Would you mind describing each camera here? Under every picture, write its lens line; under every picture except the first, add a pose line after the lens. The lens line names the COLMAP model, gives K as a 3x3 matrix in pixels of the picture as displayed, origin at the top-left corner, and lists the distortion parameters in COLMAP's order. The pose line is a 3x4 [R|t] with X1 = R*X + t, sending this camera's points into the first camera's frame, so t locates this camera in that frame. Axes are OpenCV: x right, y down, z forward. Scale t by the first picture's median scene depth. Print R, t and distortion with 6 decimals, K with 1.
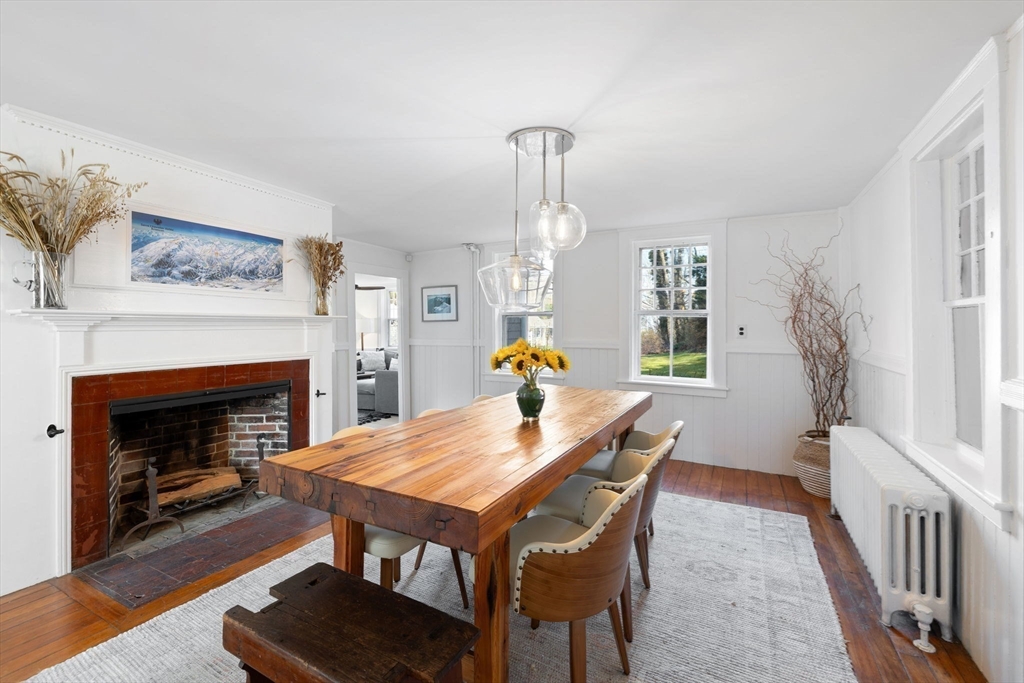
lens RADIAL K [[434.9, 0, 488.4], [0, 434.9, 319.8], [0, 0, 1]] dist [0.000828, -0.000237]
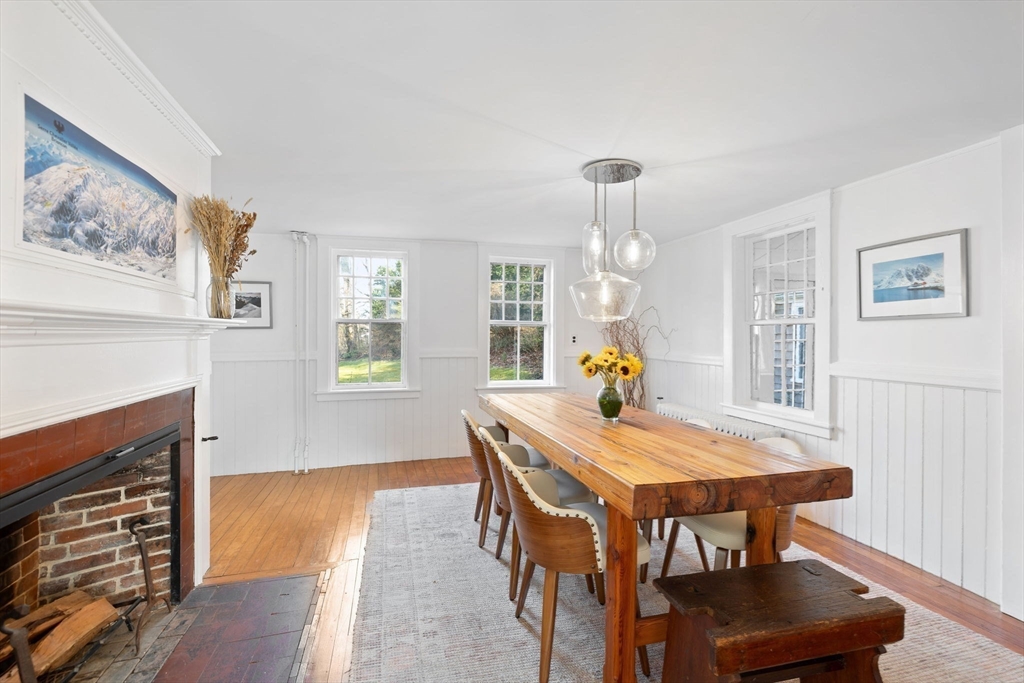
lens RADIAL K [[465.9, 0, 496.4], [0, 465.9, 328.5], [0, 0, 1]] dist [-0.002740, 0.000022]
pose [[0.733166, 0.010427, 0.679970, -0.671902], [-0.011317, 0.999931, -0.003131, 0.002066], [-0.679955, -0.005399, 0.733234, 0.237484]]
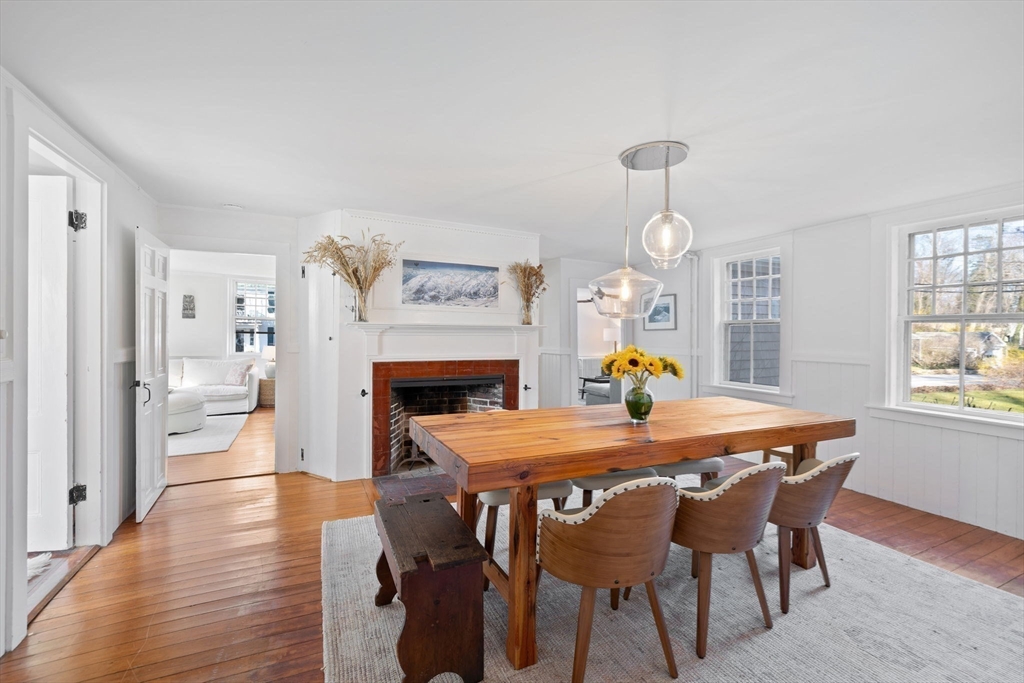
lens RADIAL K [[434.9, 0, 525.9], [0, 434.9, 326.7], [0, 0, 1]] dist [0.000828, -0.000237]
pose [[0.811152, -0.003601, -0.584824, 0.401915], [-0.000427, 0.999977, -0.006749, 0.004484], [0.584835, 0.005725, 0.811132, -0.015302]]
